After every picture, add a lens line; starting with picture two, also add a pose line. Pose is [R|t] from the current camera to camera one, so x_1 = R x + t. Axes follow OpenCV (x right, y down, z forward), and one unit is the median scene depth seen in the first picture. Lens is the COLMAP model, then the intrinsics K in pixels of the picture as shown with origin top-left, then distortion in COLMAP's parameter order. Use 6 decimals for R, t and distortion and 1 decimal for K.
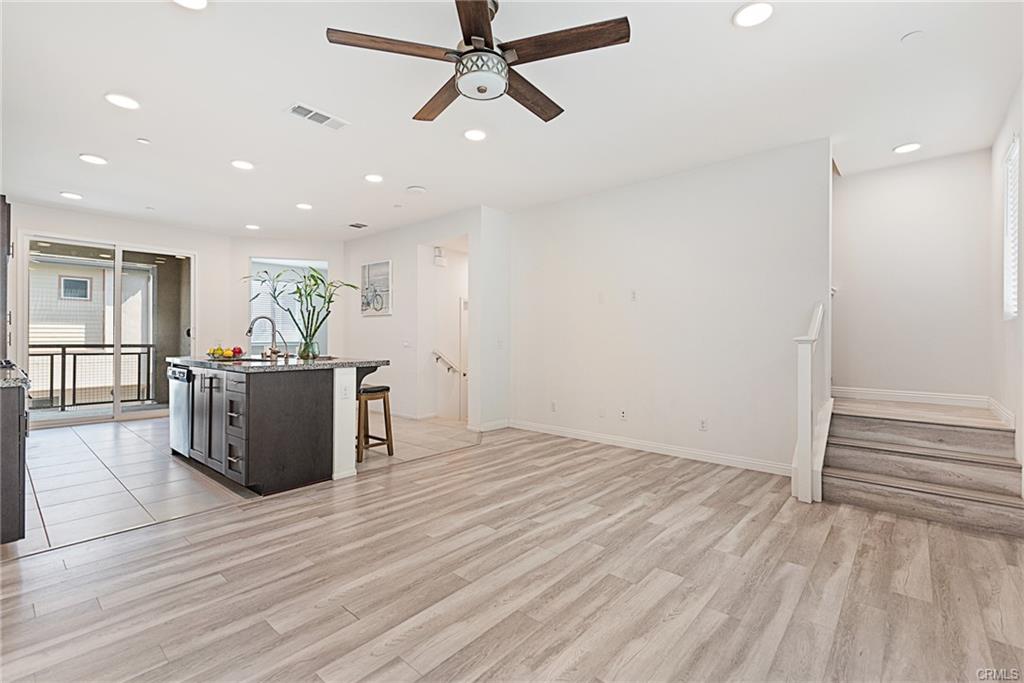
lens RADIAL K [[450.9, 0, 516.4], [0, 450.9, 336.4], [0, 0, 1]] dist [0.001426, -0.000932]
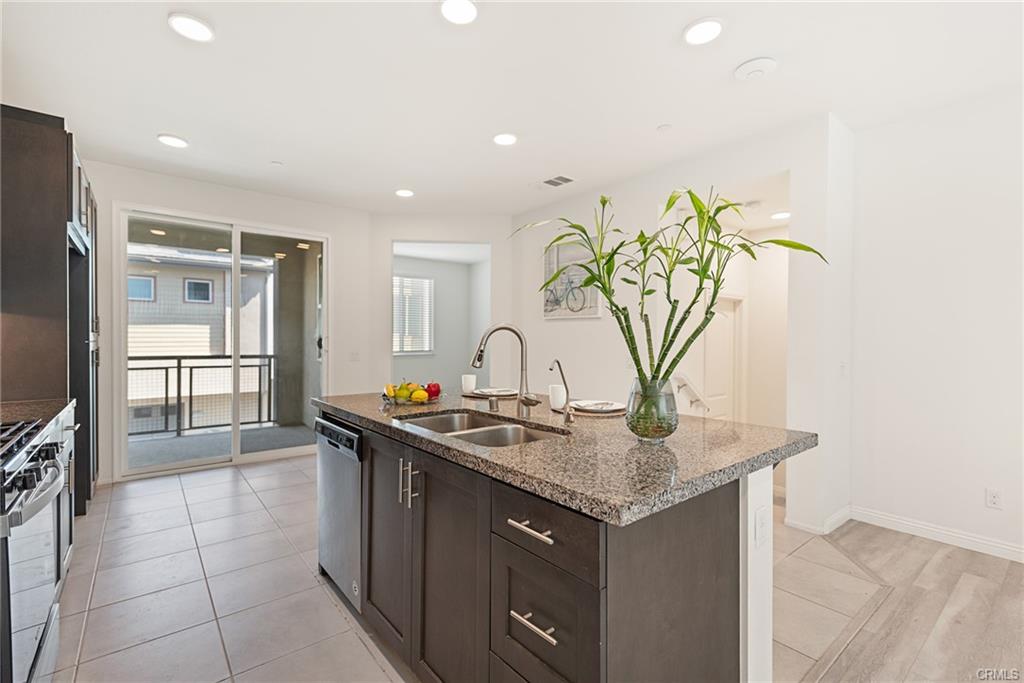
lens RADIAL K [[456.5, 0, 512.0], [0, 456.5, 341.5], [0, 0, 1]] dist [0.008258, -0.000061]
pose [[0.983074, 0.003422, -0.183177, -0.251915], [-0.001606, 0.999948, 0.010058, -0.017608], [0.183202, -0.009593, 0.983028, 0.287816]]
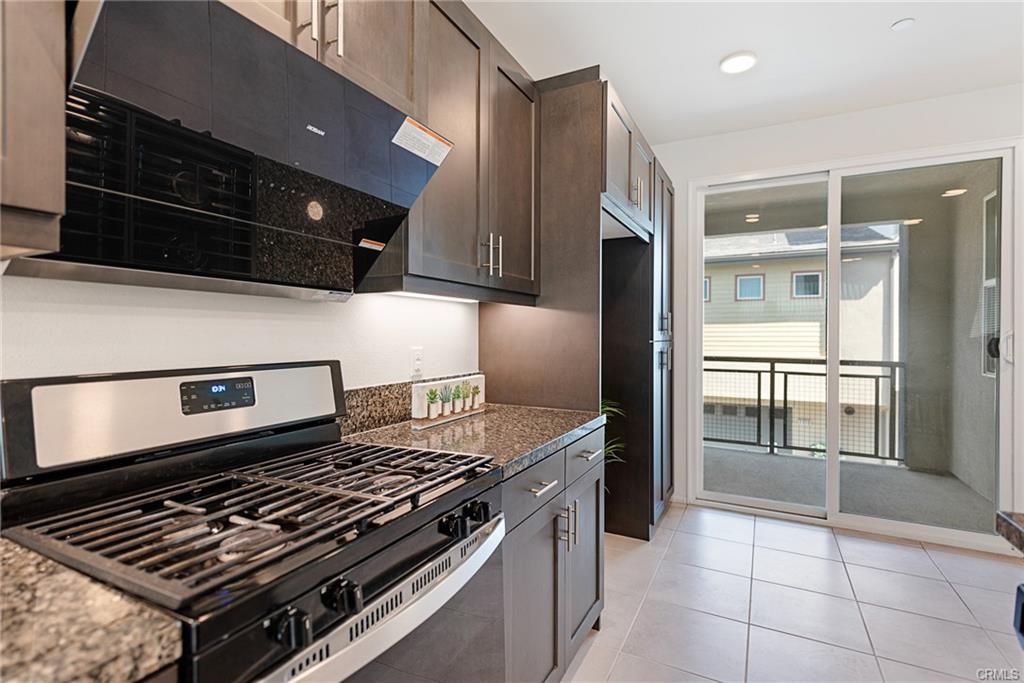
lens RADIAL K [[482.5, 0, 512.0], [0, 482.5, 336.5], [0, 0, 1]] dist [0.003552, -0.000401]
pose [[0.222449, 0.001769, -0.974943, -0.367102], [0.000529, 0.999998, 0.001935, -0.017335], [0.974944, -0.000946, 0.222447, 0.443508]]
